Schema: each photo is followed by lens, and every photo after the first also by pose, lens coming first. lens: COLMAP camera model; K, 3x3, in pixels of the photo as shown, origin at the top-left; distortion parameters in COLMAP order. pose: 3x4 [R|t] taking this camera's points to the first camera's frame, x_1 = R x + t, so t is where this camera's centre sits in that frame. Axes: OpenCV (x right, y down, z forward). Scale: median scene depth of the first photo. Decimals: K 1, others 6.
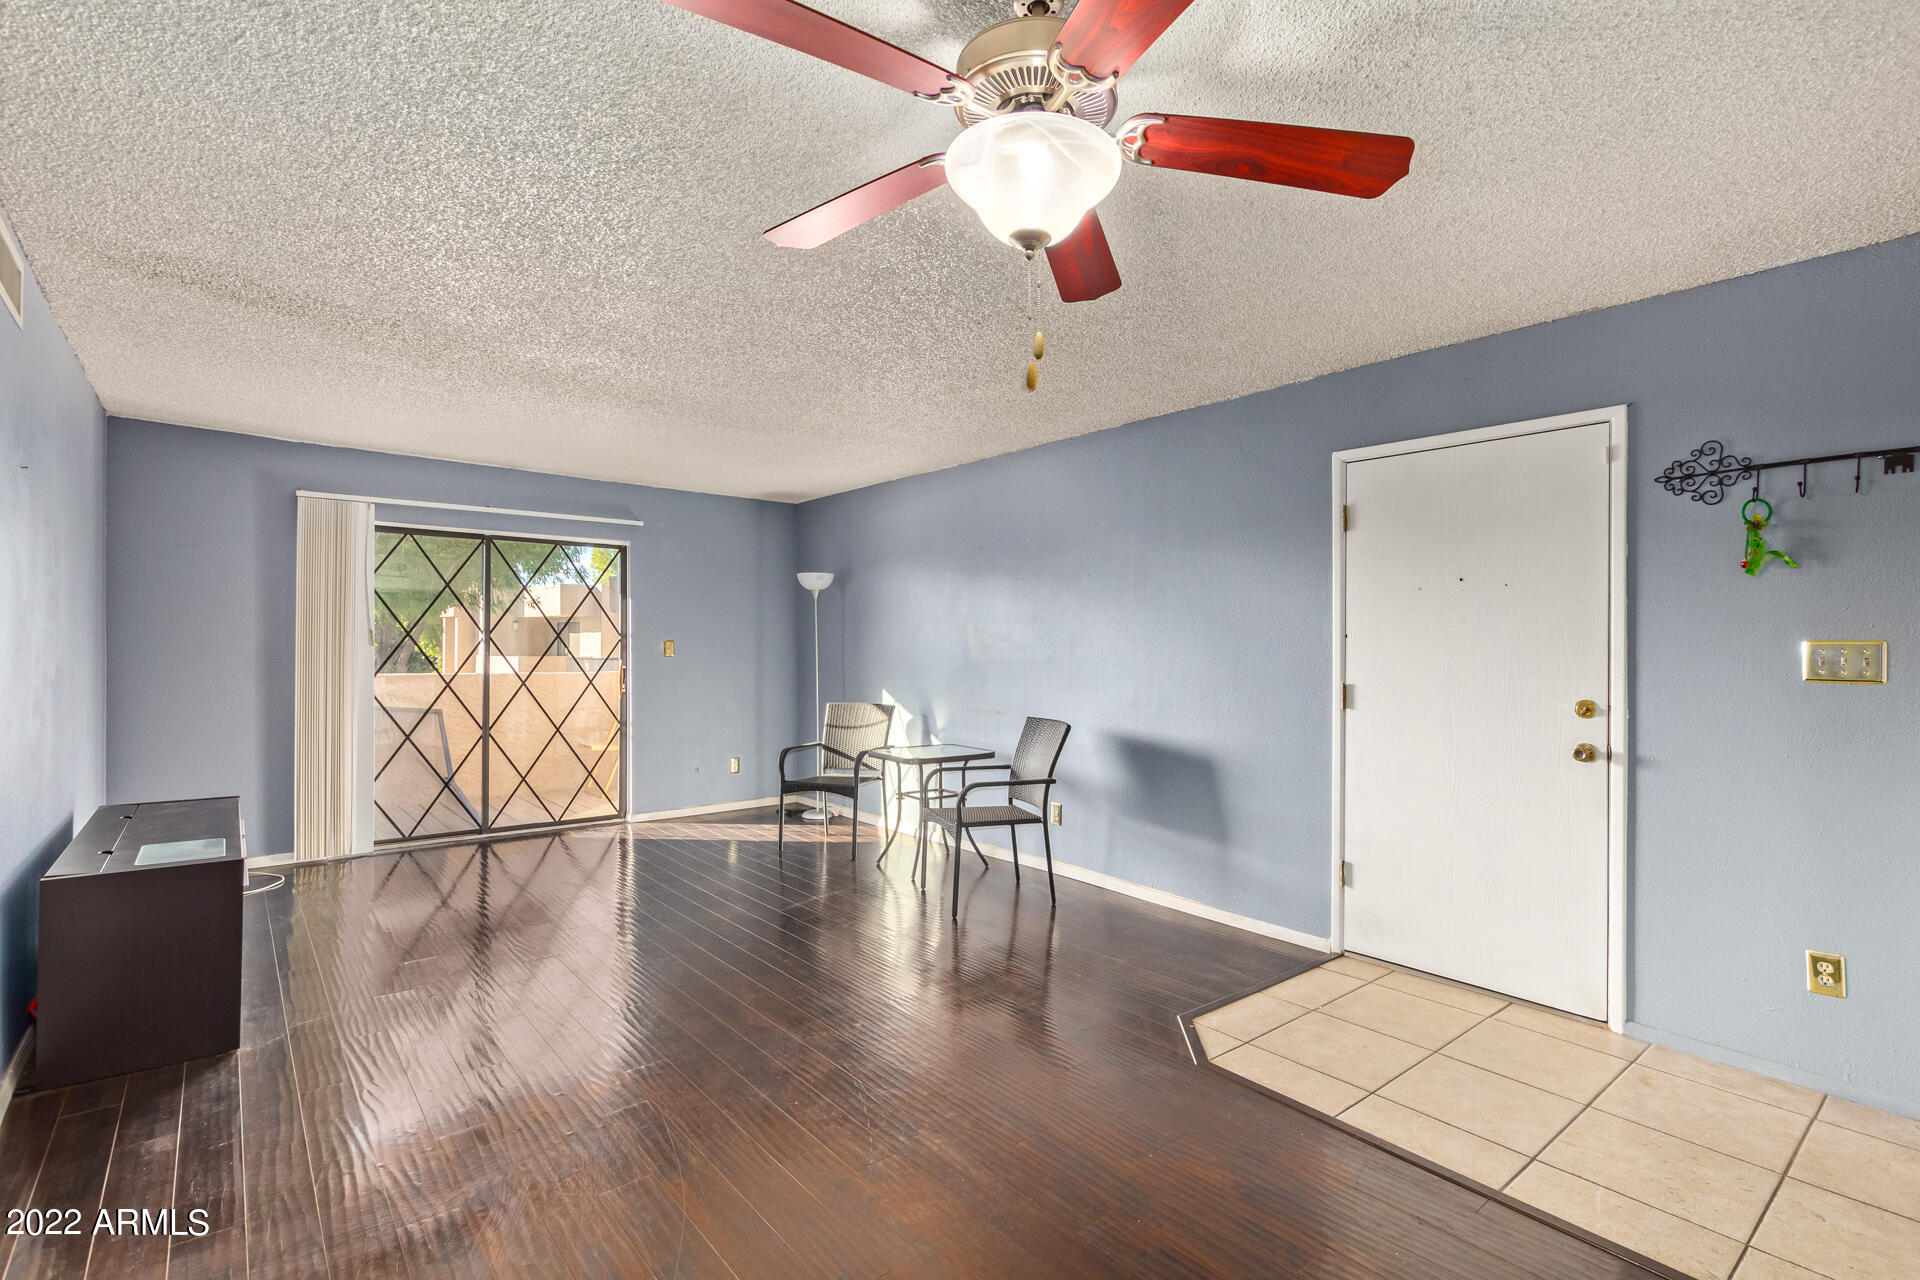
lens RADIAL K [[891.7, 0, 970.2], [0, 891.7, 637.6], [0, 0, 1]] dist [0.012436, 0.000092]
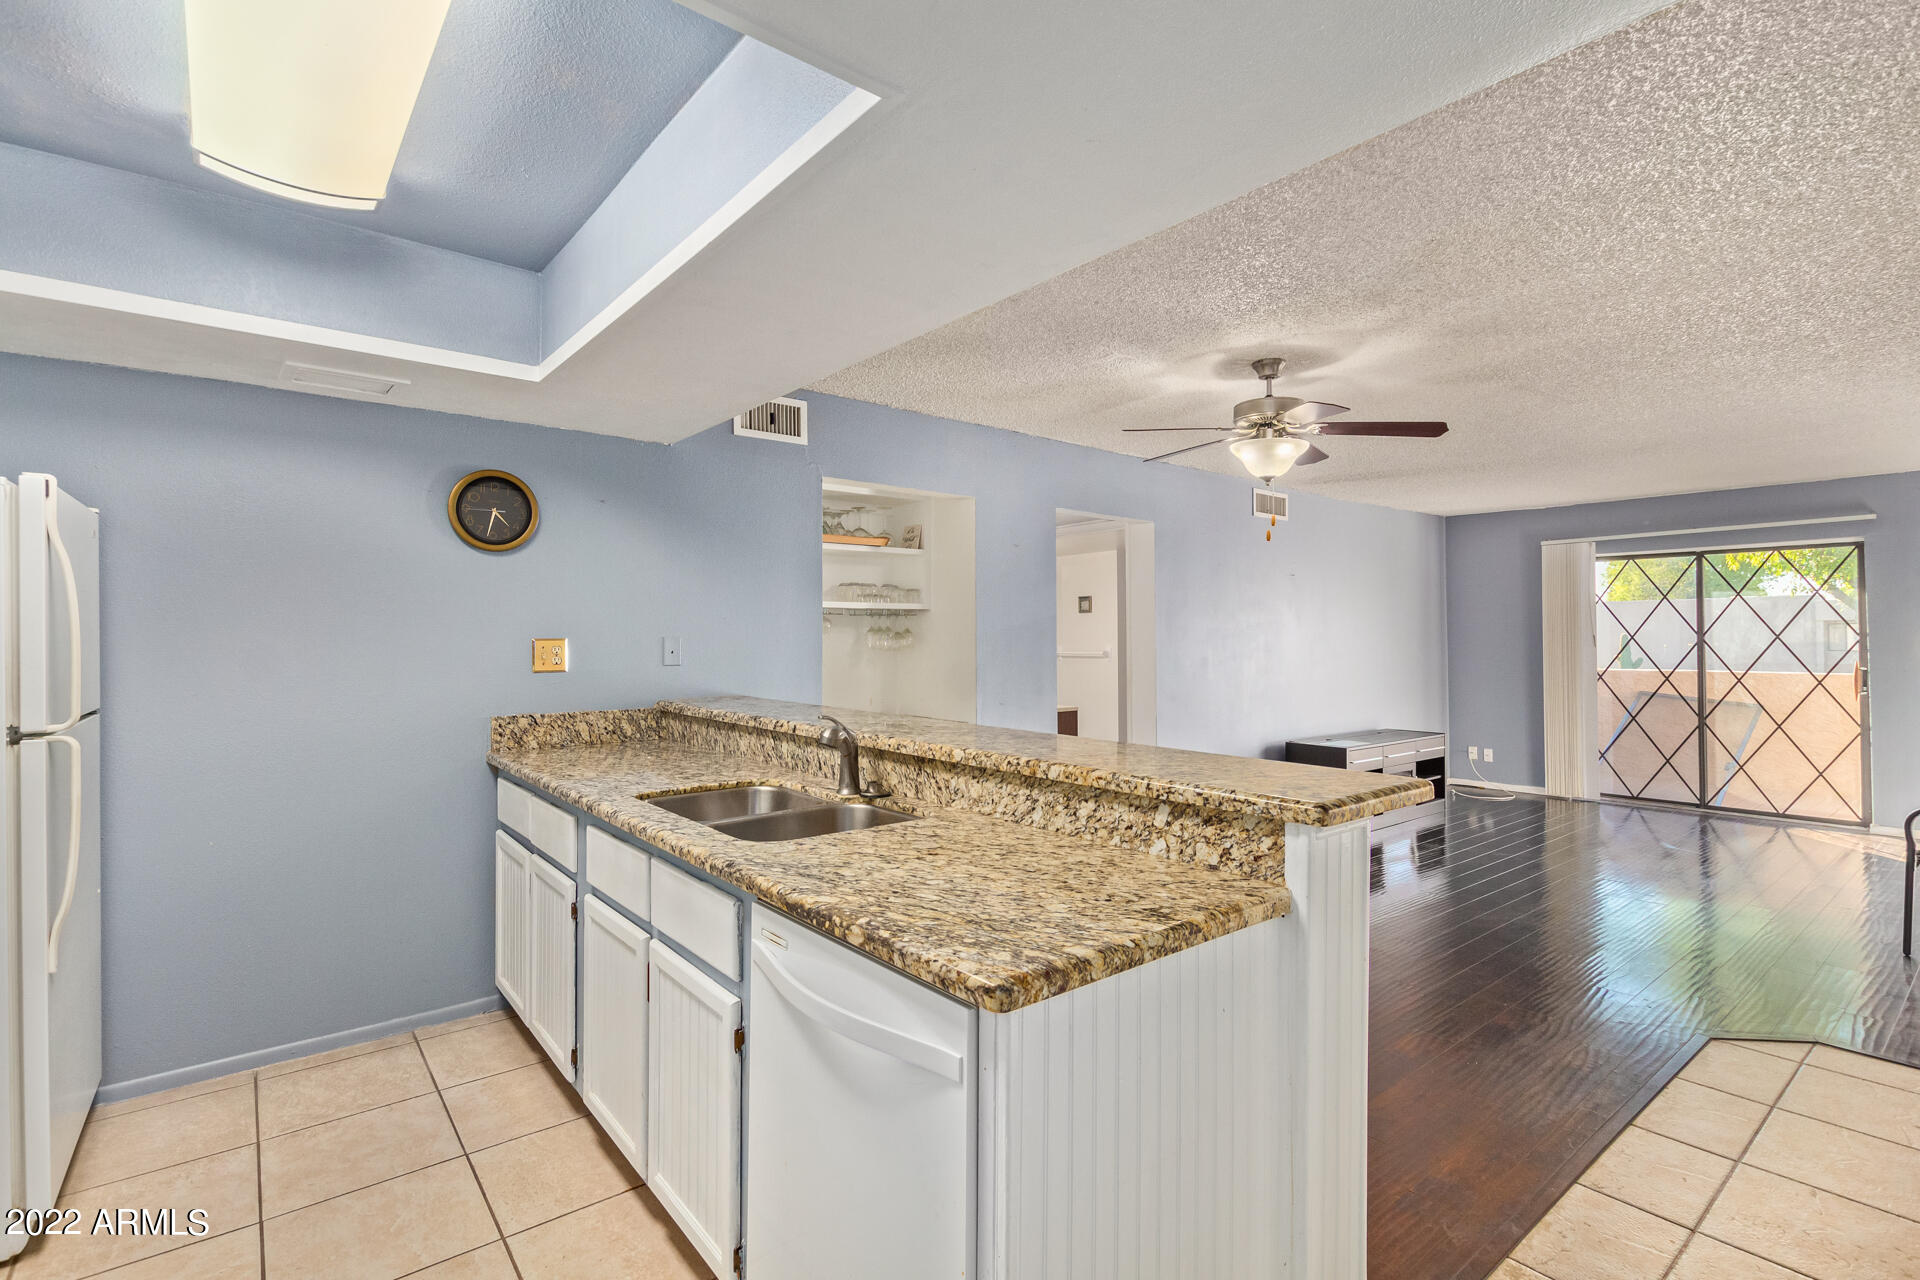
lens RADIAL K [[897.1, 0, 962.5], [0, 897.1, 632.9], [0, 0, 1]] dist [0.003726, -0.000233]
pose [[-0.016804, -0.016057, -0.999730, 0.985341], [0.009113, 0.999827, -0.016211, 0.002226], [0.999817, -0.009383, -0.016655, 0.098725]]
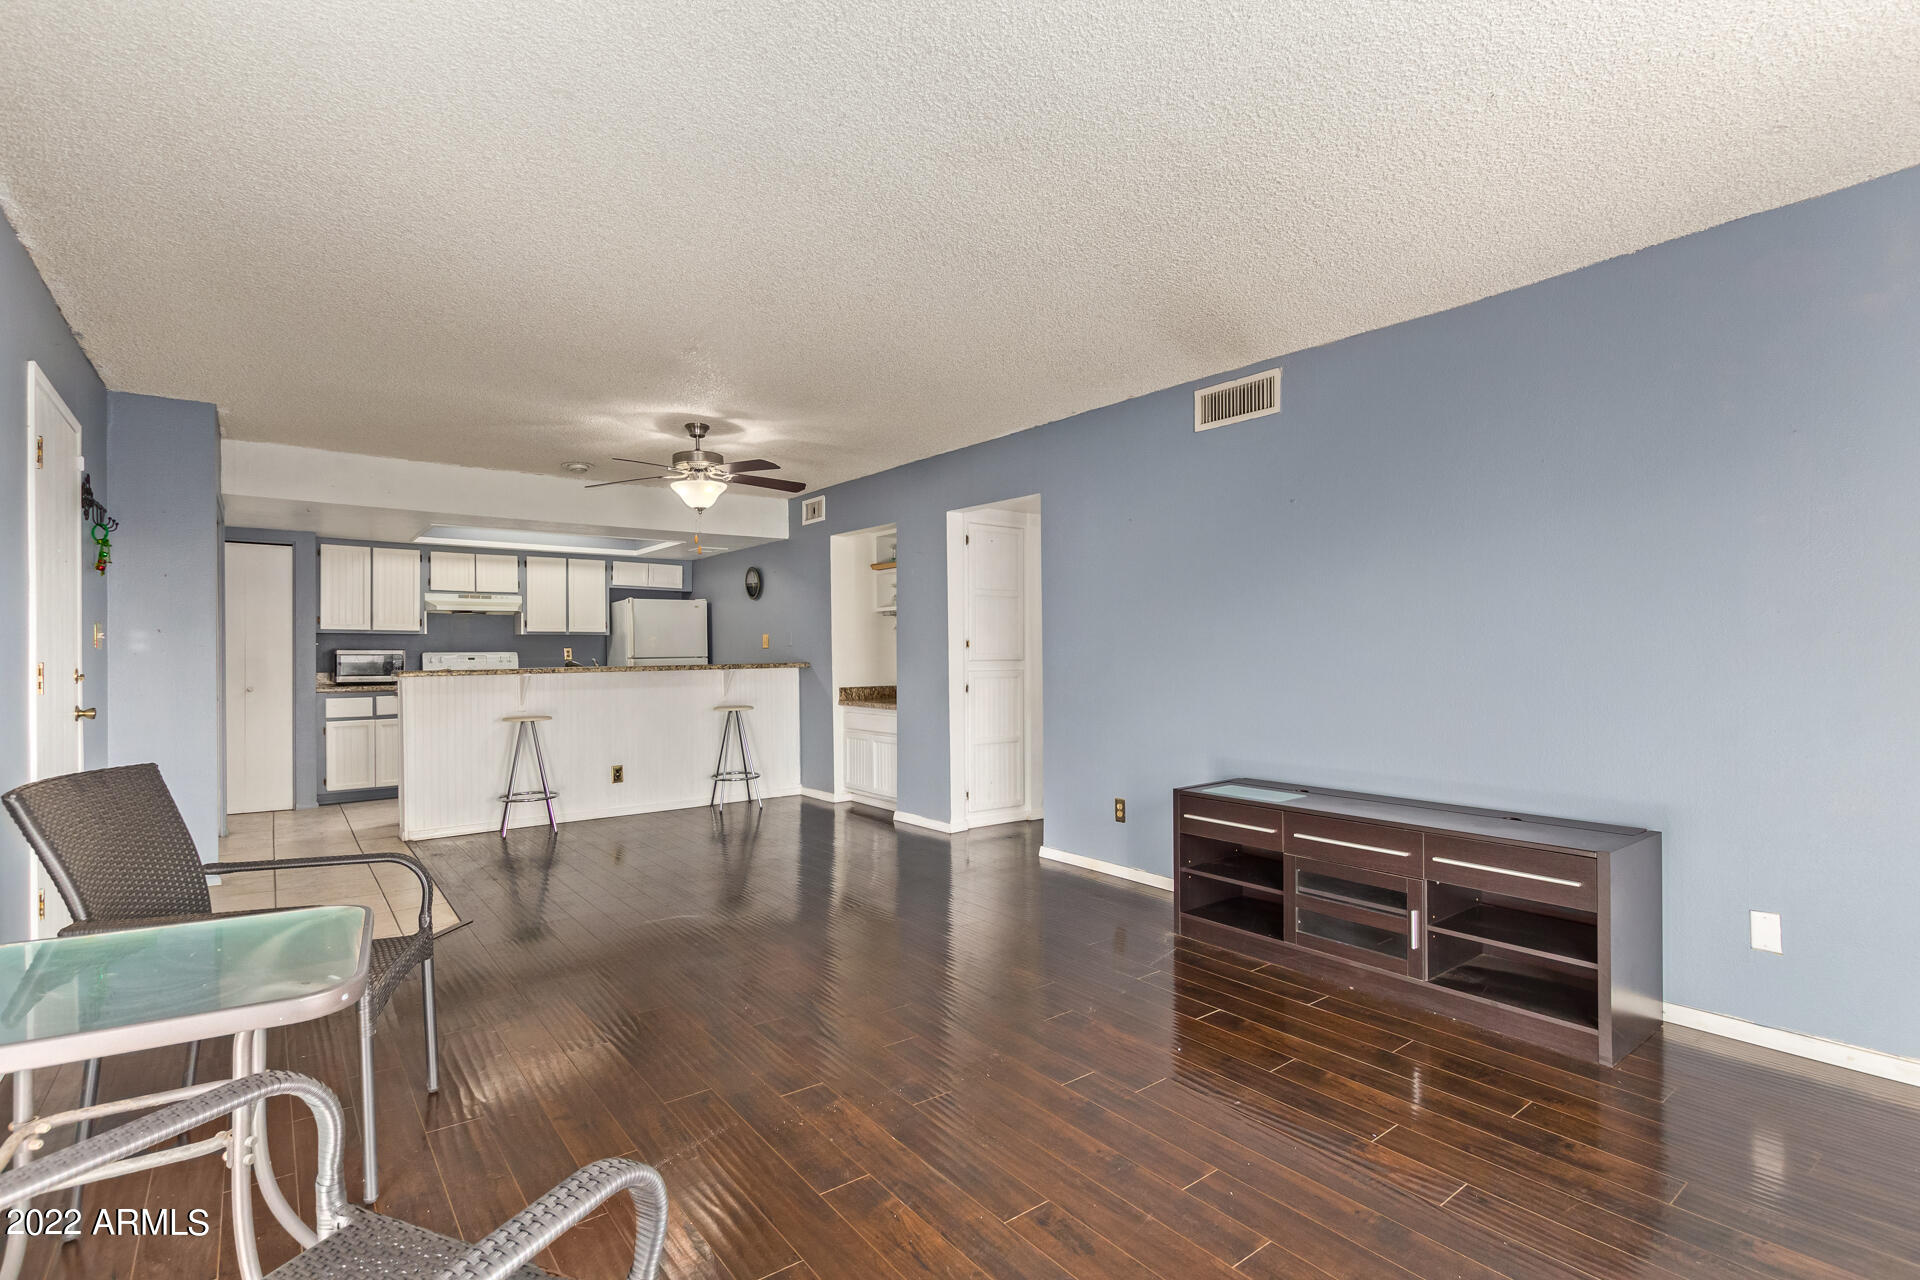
lens RADIAL K [[904.5, 0, 964.3], [0, 904.5, 652.8], [0, 0, 1]] dist [0.000551, 0.000161]
pose [[-0.999187, -0.000224, 0.040315, -0.422801], [-0.000506, 0.999975, -0.006990, 0.046809], [-0.040312, -0.007005, -0.999163, 1.741085]]
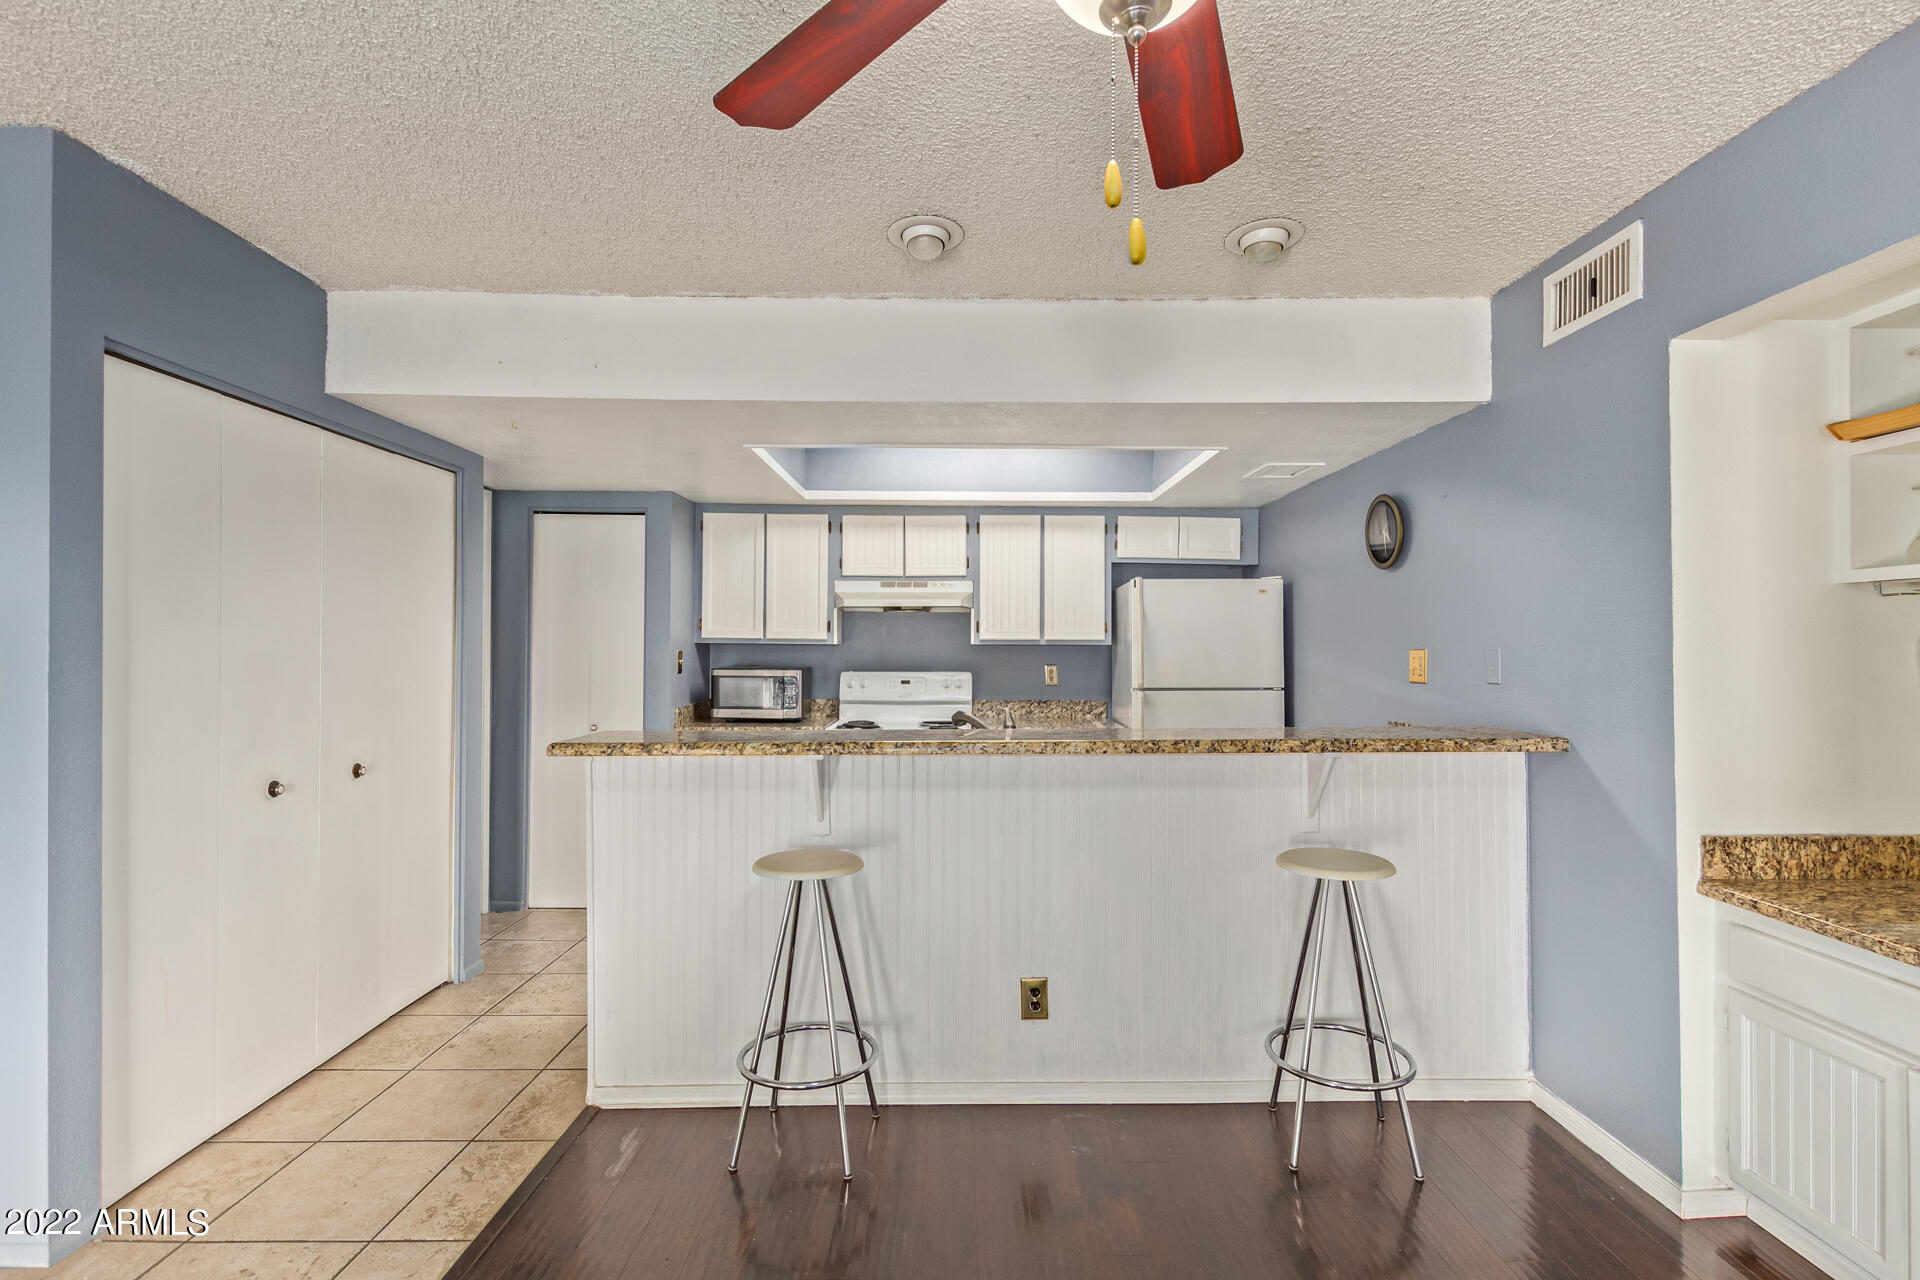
lens RADIAL K [[894.1, 0, 969.2], [0, 894.1, 641.7], [0, 0, 1]] dist [0.003722, 0.000041]
pose [[-0.776744, -0.004466, 0.629800, -0.092315], [-0.012464, 0.999888, -0.008283, -0.004770], [-0.629693, -0.014284, -0.776713, 0.629323]]
